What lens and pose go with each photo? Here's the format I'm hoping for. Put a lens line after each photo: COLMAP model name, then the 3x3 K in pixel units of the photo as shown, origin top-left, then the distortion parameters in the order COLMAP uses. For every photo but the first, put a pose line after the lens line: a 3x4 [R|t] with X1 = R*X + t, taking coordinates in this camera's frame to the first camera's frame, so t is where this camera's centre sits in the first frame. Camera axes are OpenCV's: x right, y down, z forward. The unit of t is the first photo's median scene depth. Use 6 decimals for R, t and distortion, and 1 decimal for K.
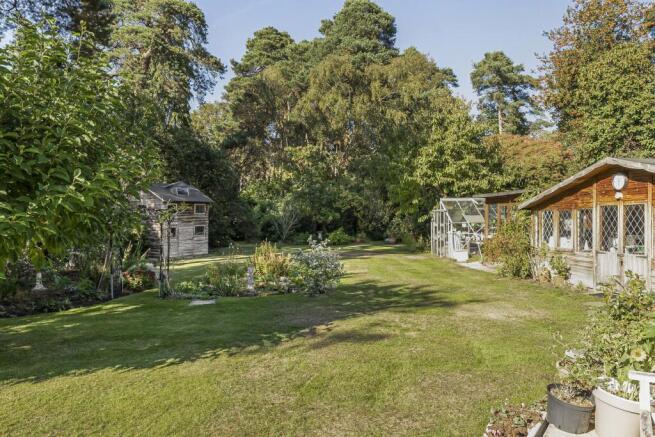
lens RADIAL K [[456.5, 0, 327.9], [0, 456.5, 222.4], [0, 0, 1]] dist [-0.001598, 0.004667]
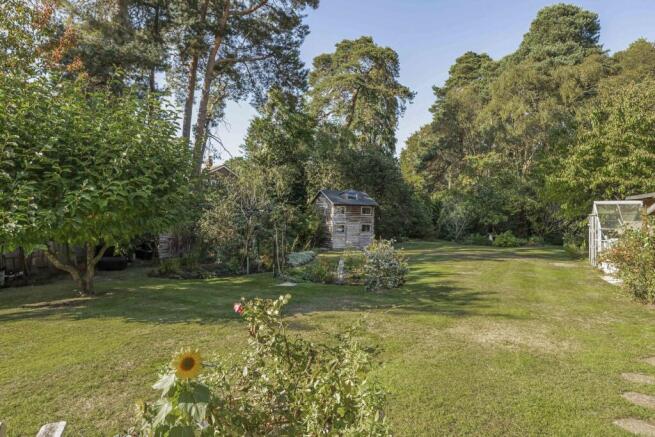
lens RADIAL K [[372.2, 0, 327.8], [0, 372.2, 212.5], [0, 0, 1]] dist [-0.017869, 0.002042]
pose [[0.836540, 0.010277, -0.547810, 0.118084], [-0.025476, 0.999472, -0.020152, -0.001116], [0.547314, 0.030814, 0.836360, 0.065187]]
